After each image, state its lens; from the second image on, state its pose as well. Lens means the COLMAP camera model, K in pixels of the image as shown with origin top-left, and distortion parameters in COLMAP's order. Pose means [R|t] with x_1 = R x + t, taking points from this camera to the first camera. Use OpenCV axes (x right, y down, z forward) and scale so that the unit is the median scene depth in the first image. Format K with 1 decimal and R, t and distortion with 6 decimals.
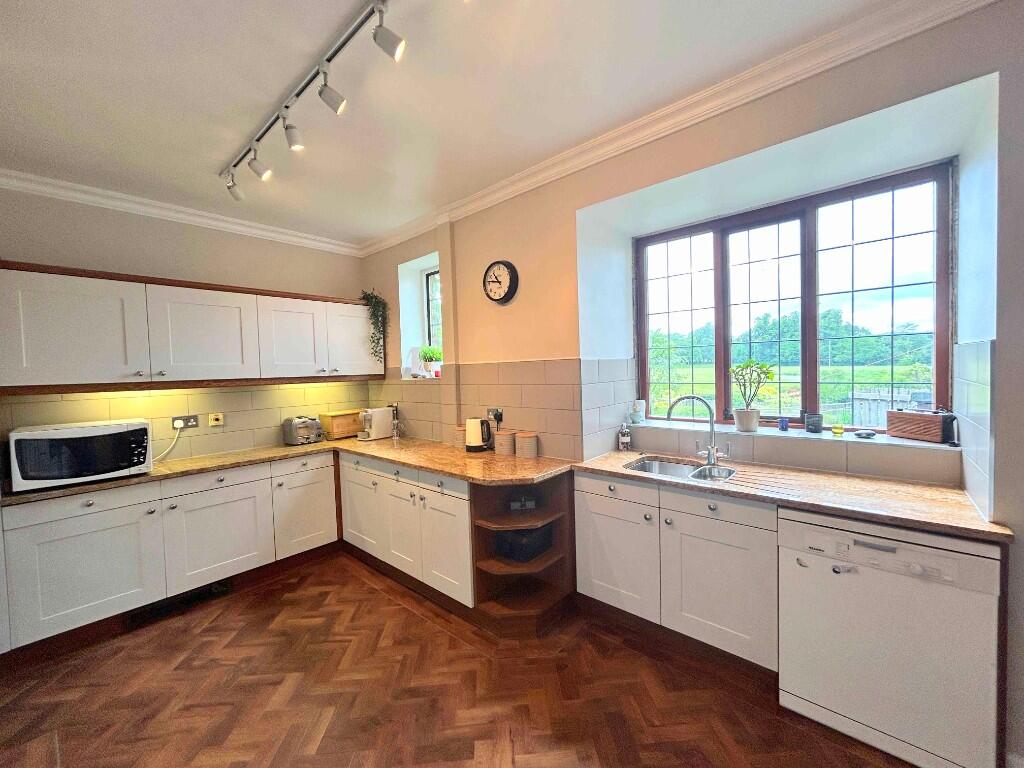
lens RADIAL K [[407.8, 0, 509.8], [0, 407.8, 384.8], [0, 0, 1]] dist [-0.002784, -0.000268]
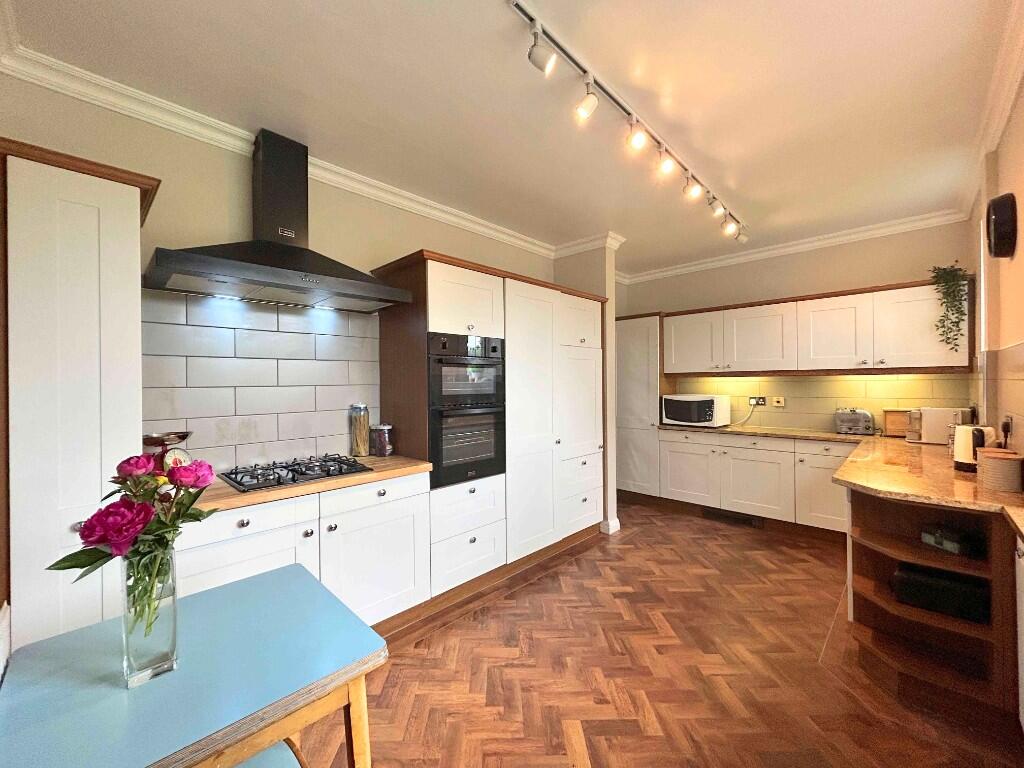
lens RADIAL K [[407.8, 0, 513.7], [0, 407.8, 383.7], [0, 0, 1]] dist [-0.002784, -0.000268]
pose [[-0.036449, 0.036322, -0.998675, 0.660254], [-0.025080, 0.998991, 0.037249, 0.000014], [0.999021, 0.026404, -0.035501, 0.211863]]
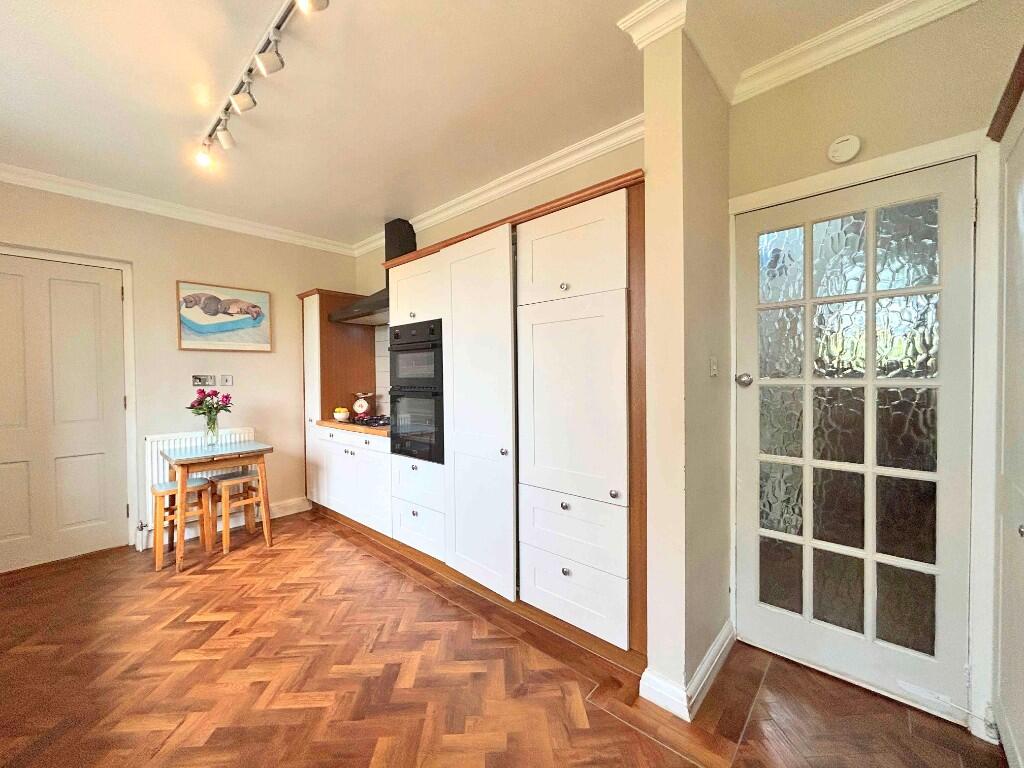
lens RADIAL K [[407.8, 0, 508.3], [0, 407.8, 384.5], [0, 0, 1]] dist [-0.002784, -0.000268]
pose [[-0.998848, 0.046605, 0.011423, -0.466386], [0.047171, 0.997331, 0.055731, 0.032486], [-0.008795, 0.056206, -0.998380, 1.043805]]
